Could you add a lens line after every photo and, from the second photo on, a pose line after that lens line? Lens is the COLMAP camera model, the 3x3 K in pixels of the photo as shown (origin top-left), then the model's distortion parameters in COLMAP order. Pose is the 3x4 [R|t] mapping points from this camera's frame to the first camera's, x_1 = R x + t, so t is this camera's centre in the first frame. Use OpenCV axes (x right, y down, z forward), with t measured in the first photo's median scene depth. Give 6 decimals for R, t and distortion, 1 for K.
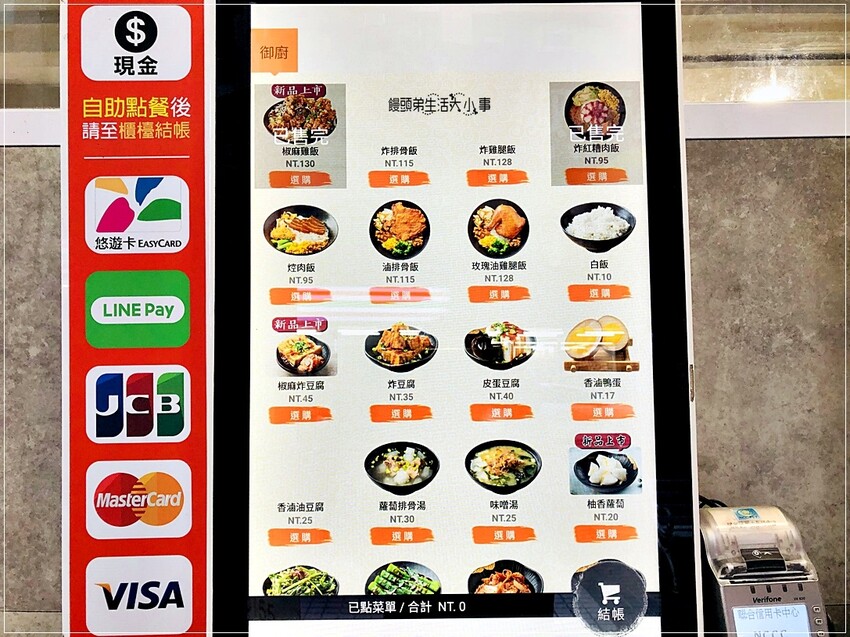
lens RADIAL K [[684.9, 0, 419.3], [0, 684.9, 309.5], [0, 0, 1]] dist [0.010124, -0.016057]
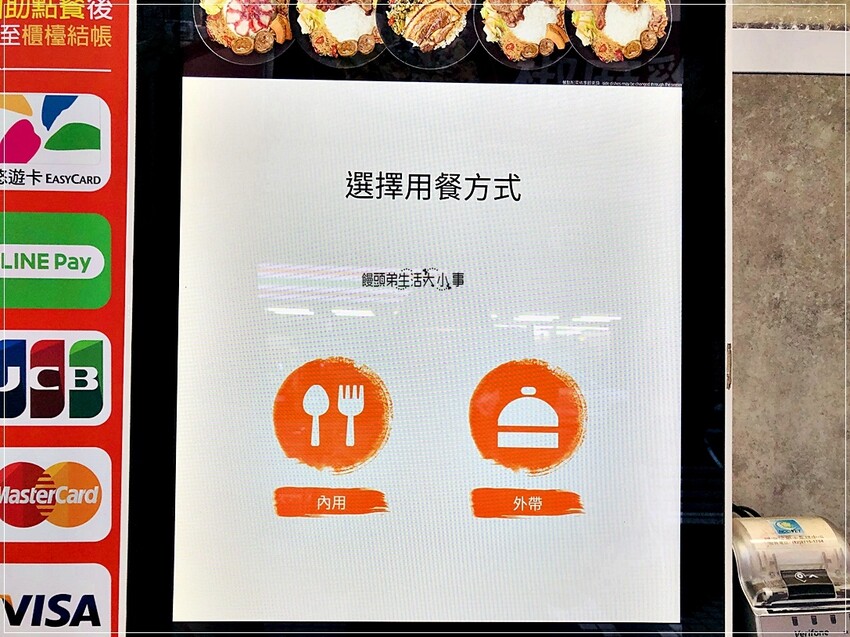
lens RADIAL K [[684.9, 0, 428.4], [0, 684.9, 317.9], [0, 0, 1]] dist [0.010124, -0.016057]
pose [[0.999540, 0.022782, 0.020043, 0.024211], [-0.023526, 0.999012, 0.037694, 0.025722], [-0.019164, -0.038148, 0.999088, 0.186035]]
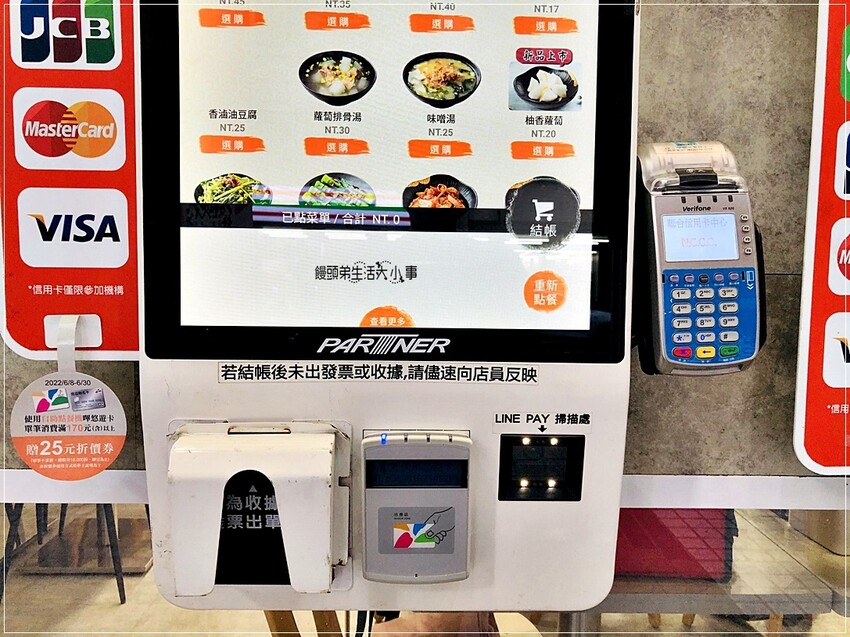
lens RADIAL K [[684.9, 0, 425.1], [0, 684.9, 322.1], [0, 0, 1]] dist [0.010124, -0.016057]
pose [[0.999353, 0.021482, 0.028858, 0.071863], [-0.024971, 0.991644, 0.126565, 0.413303], [-0.025898, -0.127203, 0.991538, -0.010627]]
